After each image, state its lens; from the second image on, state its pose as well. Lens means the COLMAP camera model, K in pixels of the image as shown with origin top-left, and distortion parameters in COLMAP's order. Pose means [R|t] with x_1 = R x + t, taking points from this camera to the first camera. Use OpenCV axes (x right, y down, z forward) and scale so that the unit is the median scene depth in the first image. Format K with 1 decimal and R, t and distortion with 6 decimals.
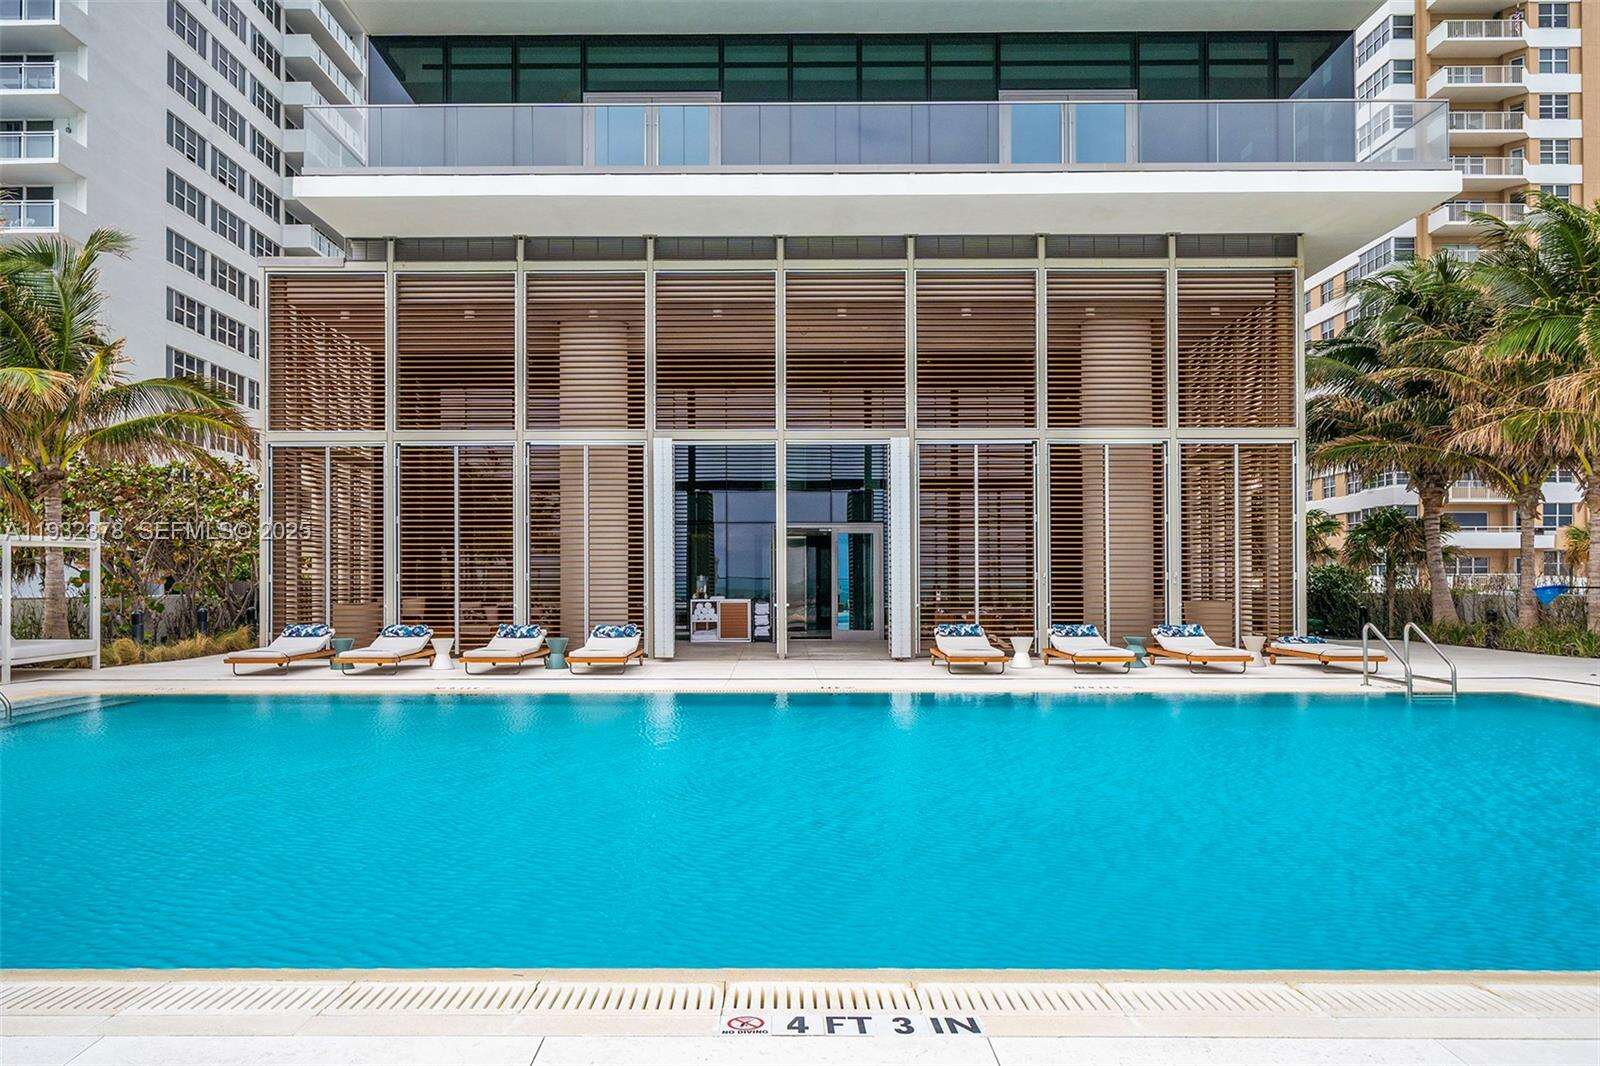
lens RADIAL K [[1276.0, 0, 800.0], [0, 1276.0, 533.0], [0, 0, 1]] dist [-0.000477, -0.000698]
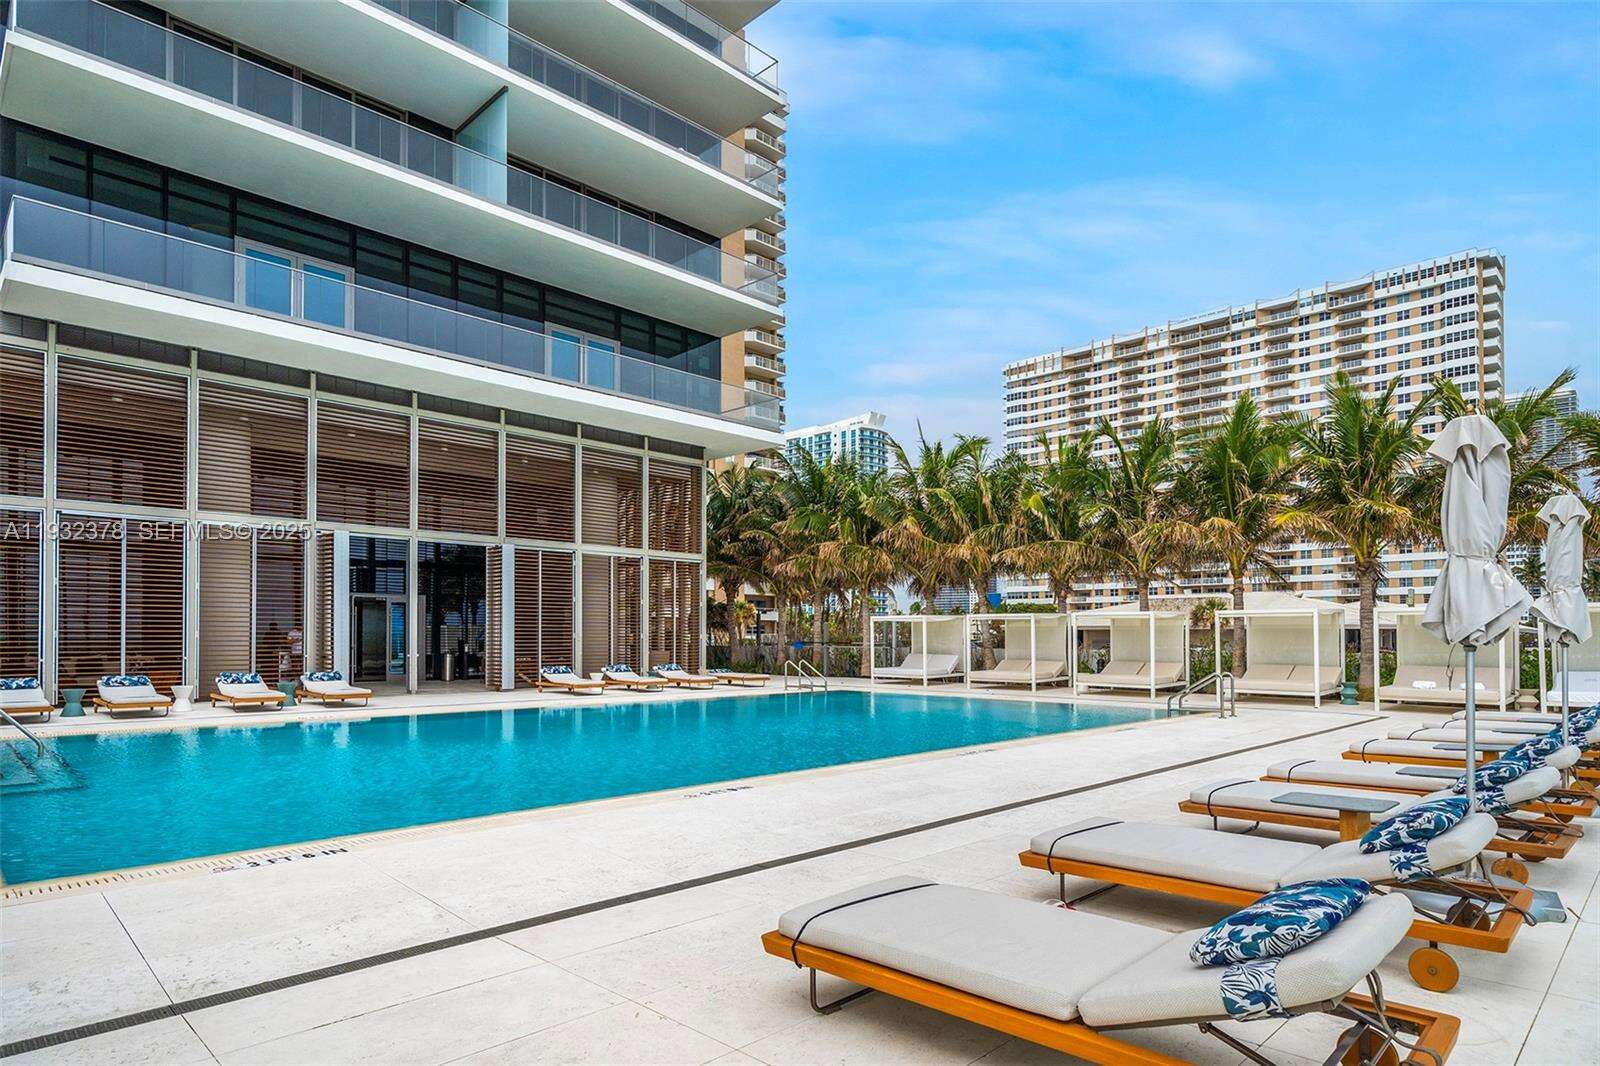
lens RADIAL K [[909.7, 0, 797.8], [0, 909.7, 618.9], [0, 0, 1]] dist [-0.004402, -0.001745]
pose [[0.693340, 0.017936, 0.720387, -0.434950], [-0.029404, 0.999562, 0.003414, 0.000859], [-0.720010, -0.023549, 0.693564, 0.003148]]
